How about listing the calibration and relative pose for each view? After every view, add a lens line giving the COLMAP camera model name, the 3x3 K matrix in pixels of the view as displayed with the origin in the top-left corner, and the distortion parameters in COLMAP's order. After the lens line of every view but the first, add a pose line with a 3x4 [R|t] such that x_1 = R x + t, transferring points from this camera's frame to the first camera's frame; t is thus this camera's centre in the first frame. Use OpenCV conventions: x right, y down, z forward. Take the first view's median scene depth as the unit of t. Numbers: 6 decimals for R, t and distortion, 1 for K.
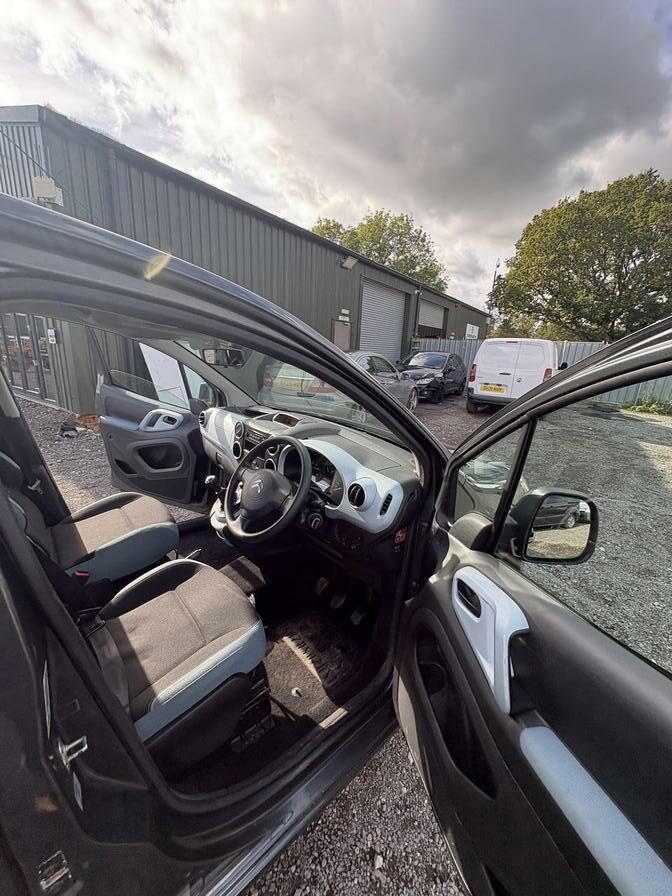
lens RADIAL K [[357.0, 0, 339.9], [0, 357.0, 450.4], [0, 0, 1]] dist [-0.001937, 0.000601]
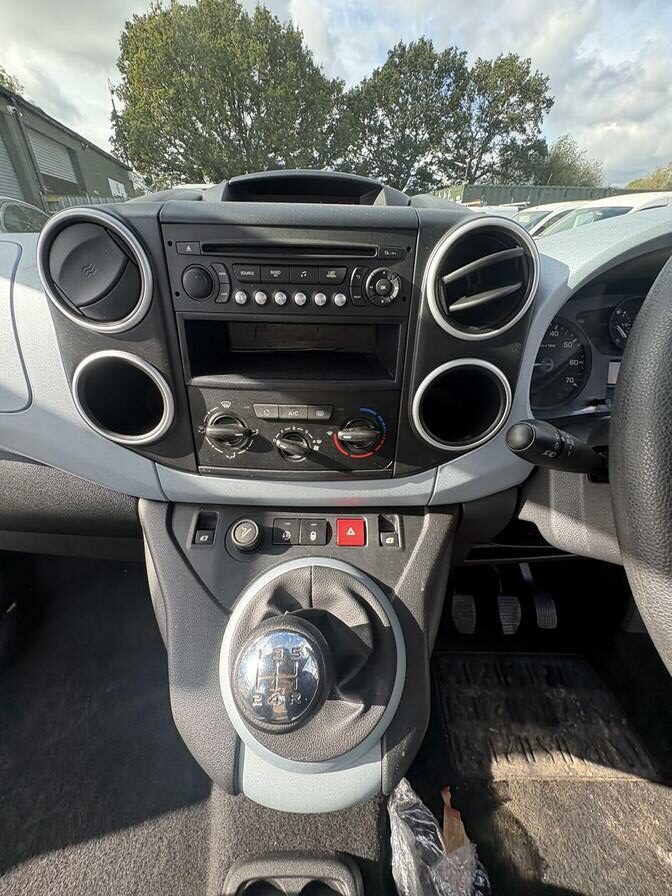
lens RADIAL K [[357.0, 0, 333.9], [0, 357.0, 447.4], [0, 0, 1]] dist [-0.001937, 0.000601]
pose [[0.667778, -0.423051, 0.612454, -0.236061], [0.235022, 0.900535, 0.365790, -0.013884], [-0.706284, -0.100326, 0.700784, 0.544761]]
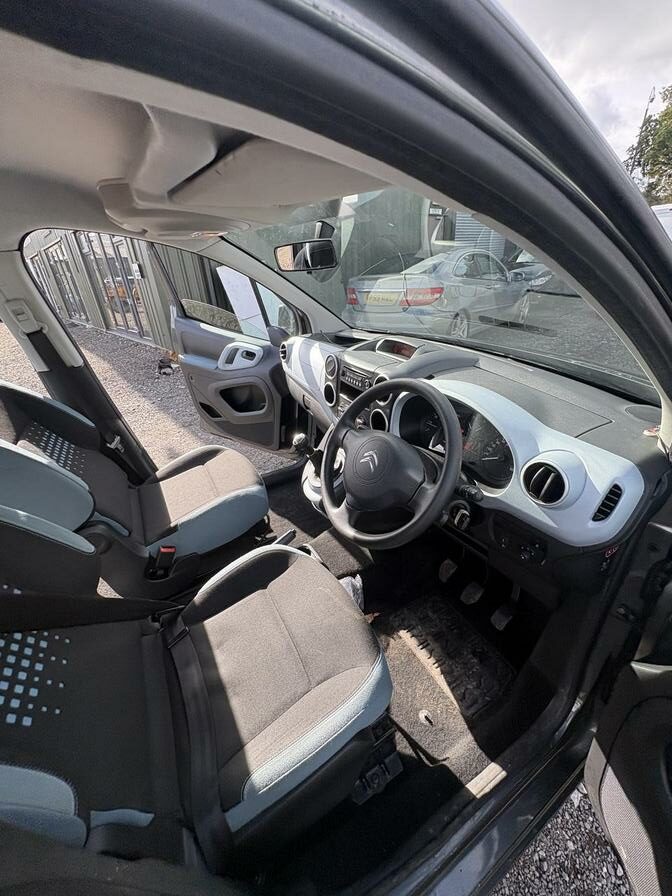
lens RADIAL K [[357.0, 0, 340.5], [0, 357.0, 448.9], [0, 0, 1]] dist [-0.001937, 0.000601]
pose [[0.973467, -0.000601, -0.228826, -0.065427], [0.048547, 0.977775, 0.203961, -0.028027], [0.223617, -0.209658, 0.951861, 0.183649]]
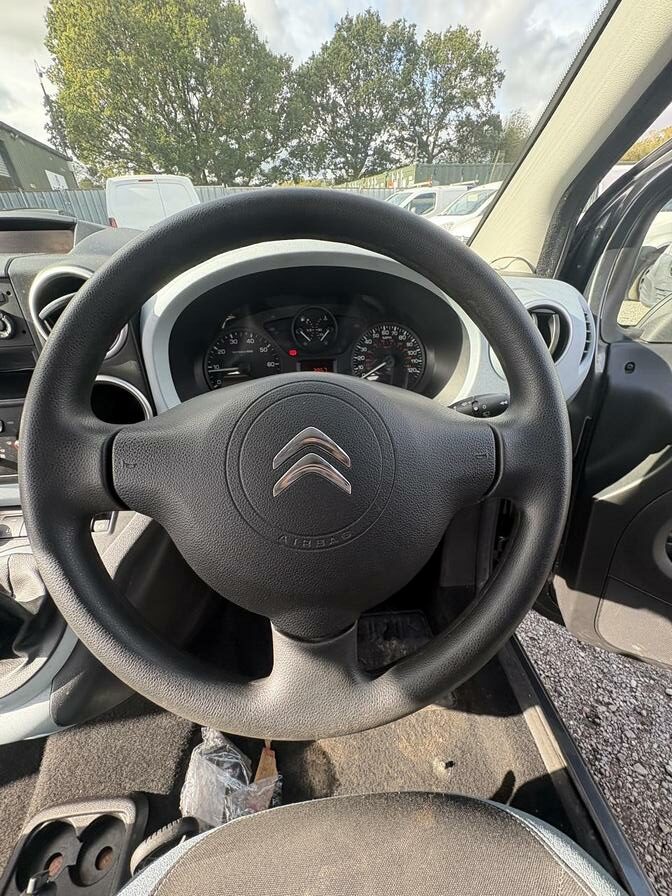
lens RADIAL K [[357.0, 0, 333.8], [0, 357.0, 448.6], [0, 0, 1]] dist [-0.001937, 0.000601]
pose [[0.600217, -0.491873, 0.630714, -0.167542], [0.280152, 0.867886, 0.410230, 0.007316], [-0.749169, -0.069532, 0.658719, 0.425062]]
